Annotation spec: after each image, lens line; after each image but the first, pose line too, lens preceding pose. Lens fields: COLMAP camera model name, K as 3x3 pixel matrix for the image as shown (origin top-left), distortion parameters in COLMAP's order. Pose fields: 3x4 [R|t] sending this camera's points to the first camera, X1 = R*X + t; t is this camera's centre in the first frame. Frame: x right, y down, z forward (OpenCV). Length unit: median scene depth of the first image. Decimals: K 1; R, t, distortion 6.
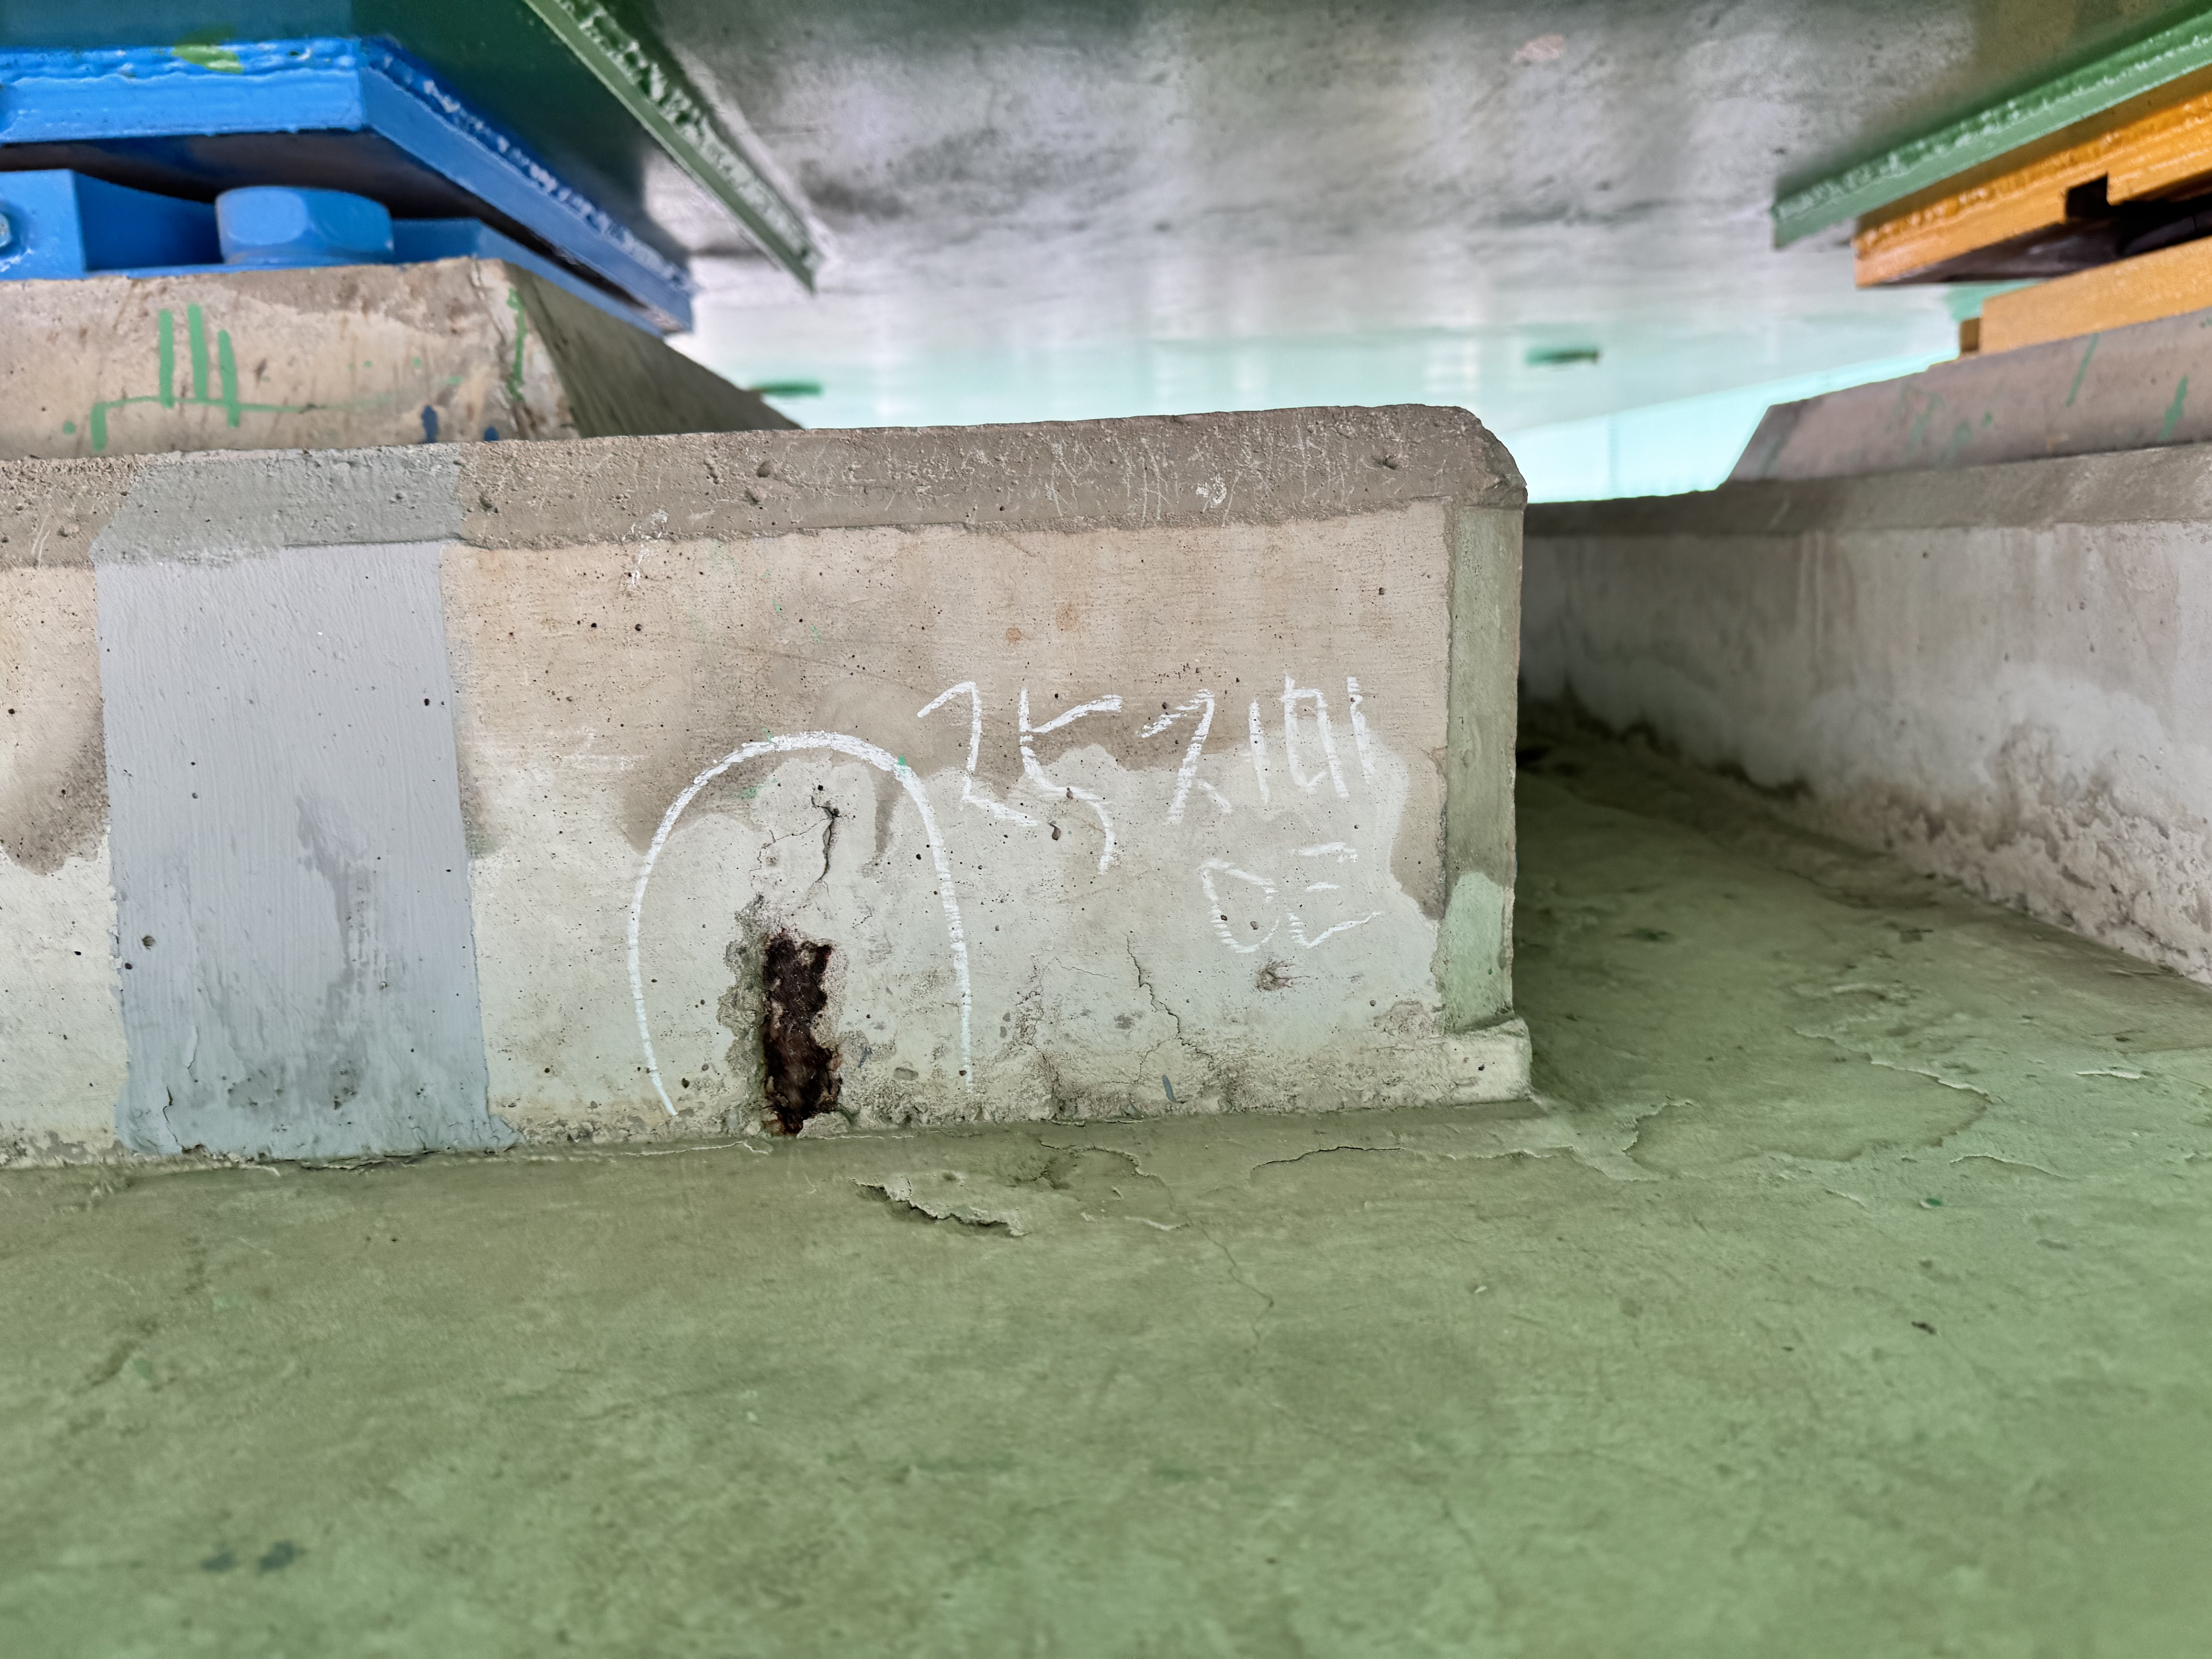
lens RADIAL K [[1542.7, 0, 1106.0], [0, 1542.7, 829.5], [0, 0, 1]] dist [0.137721, -0.157777]
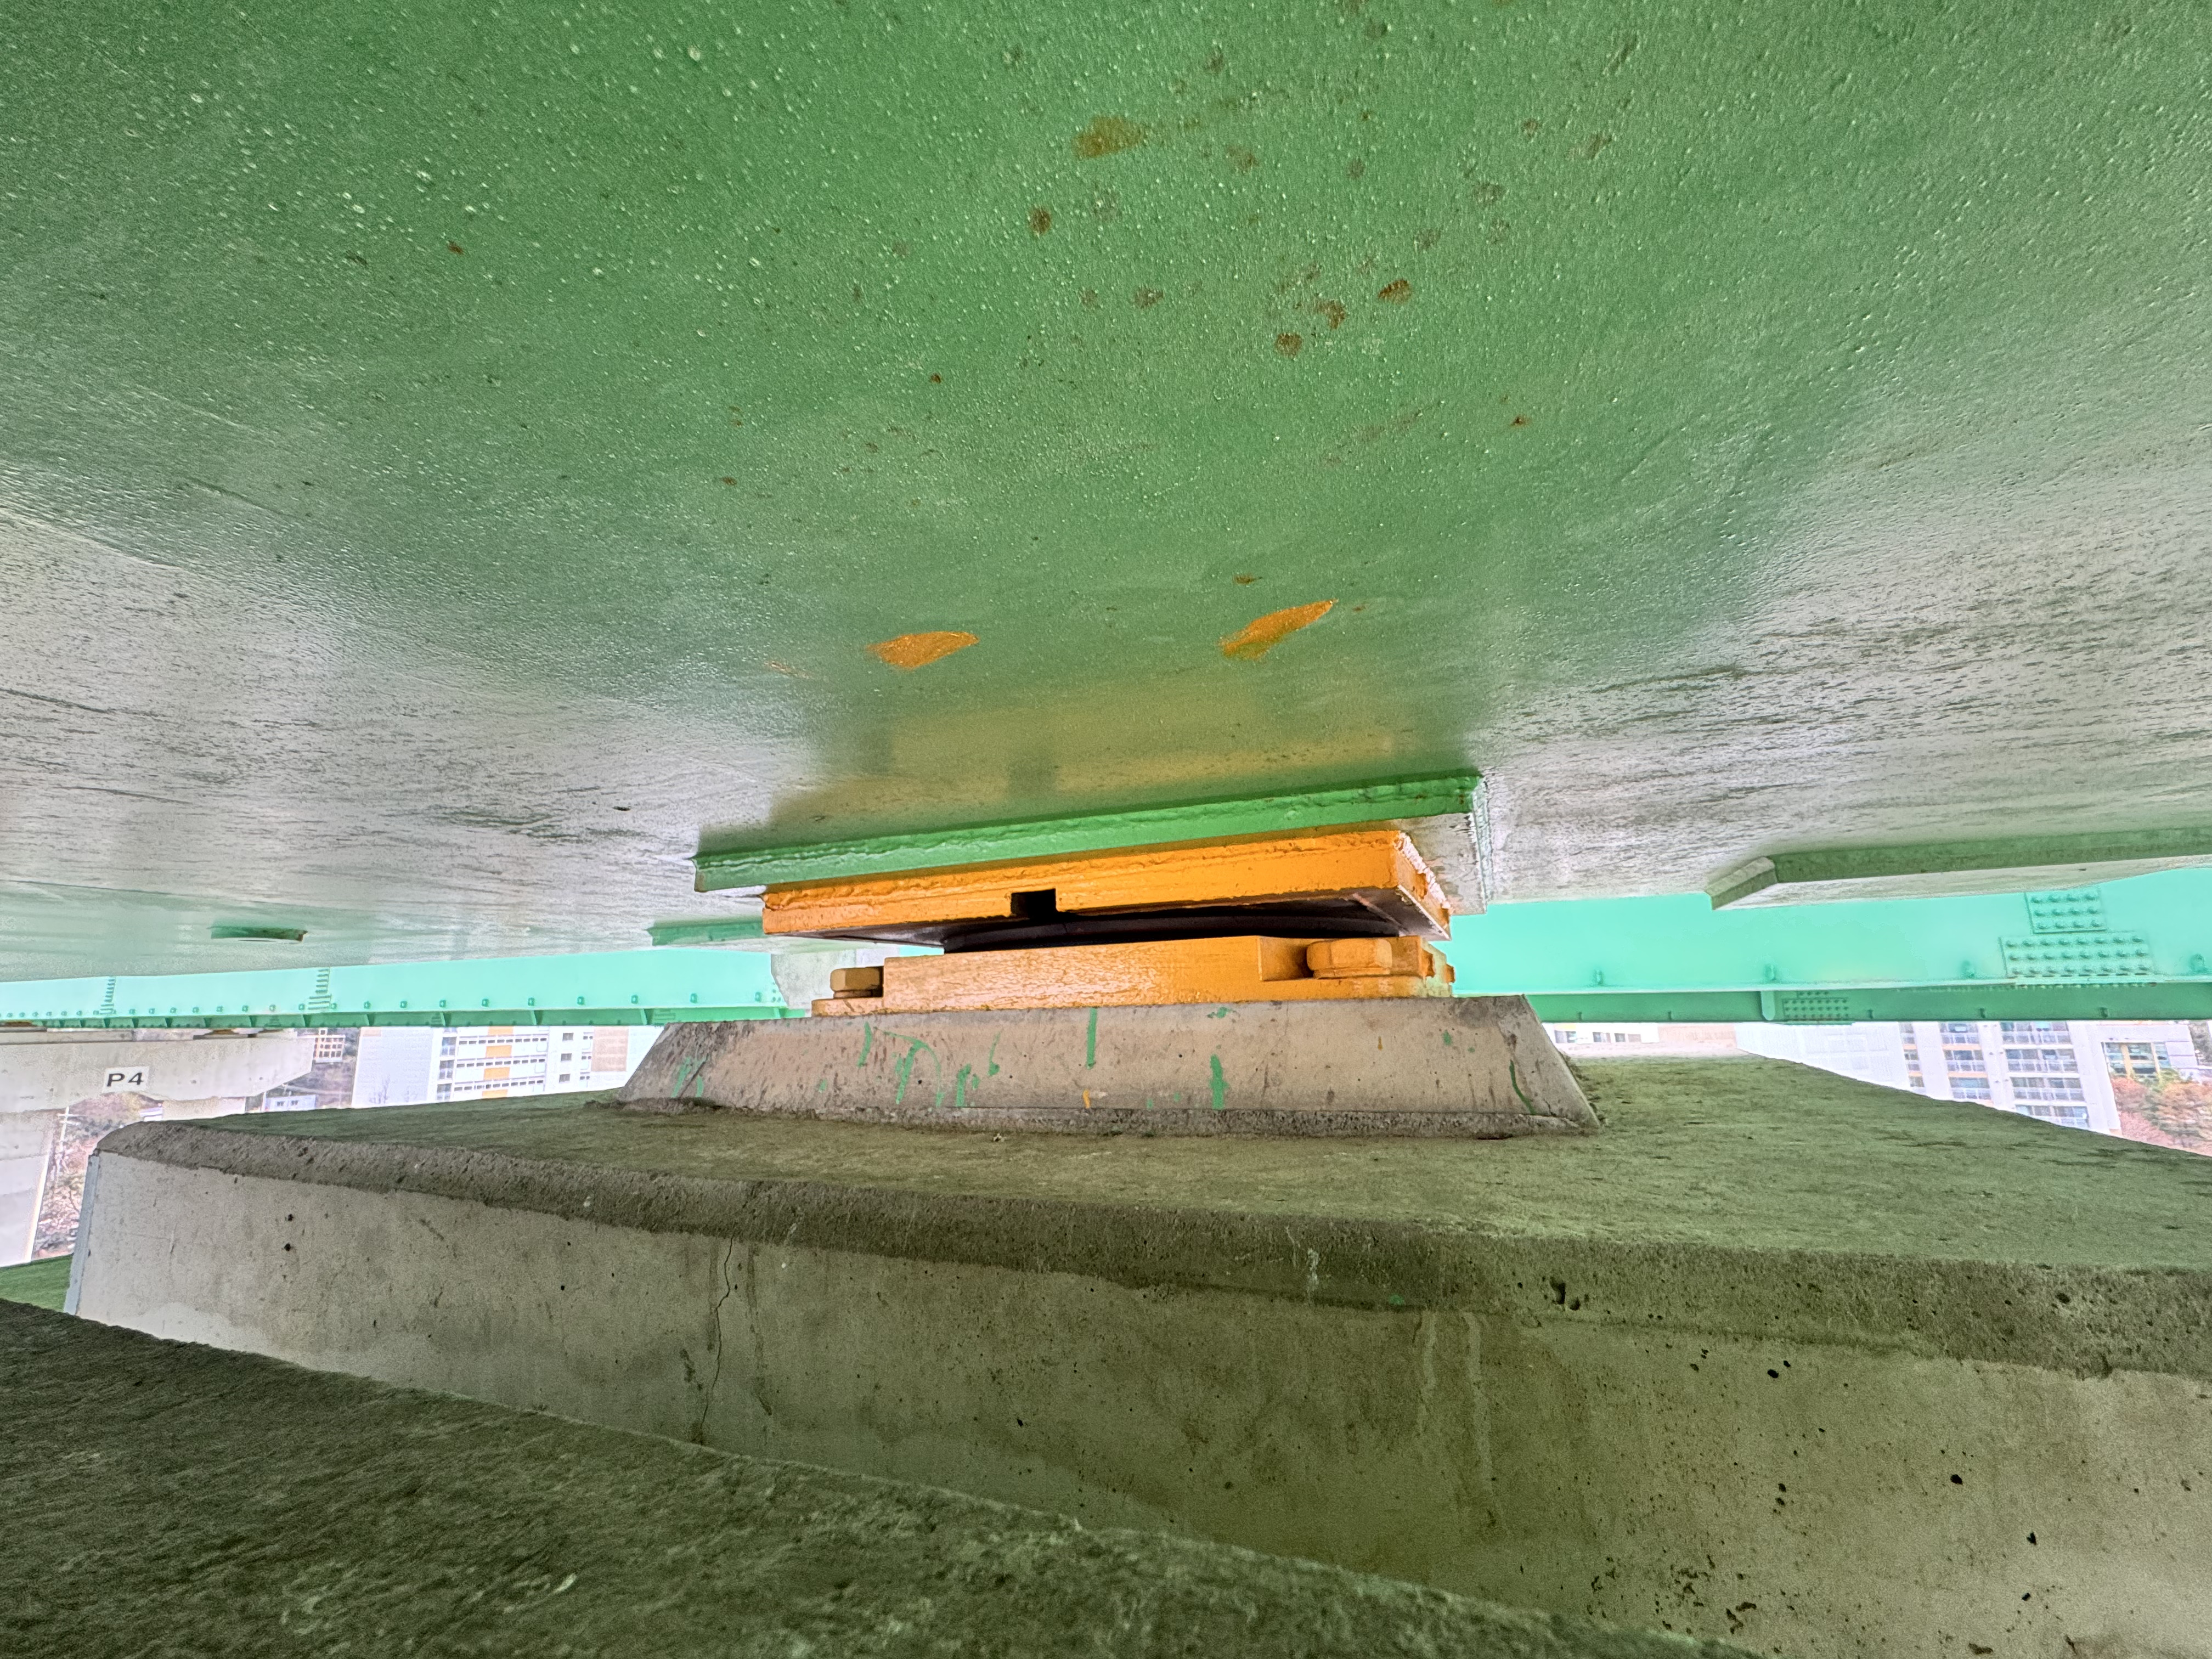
lens RADIAL K [[897.1, 0, 1106.0], [0, 897.1, 829.5], [0, 0, 1]] dist [0.002715, 0.000263]
pose [[0.384750, 0.199753, 0.901147, -0.054120], [0.177099, 0.942187, -0.284463, -0.233012], [-0.905872, 0.269039, 0.327131, 0.688385]]
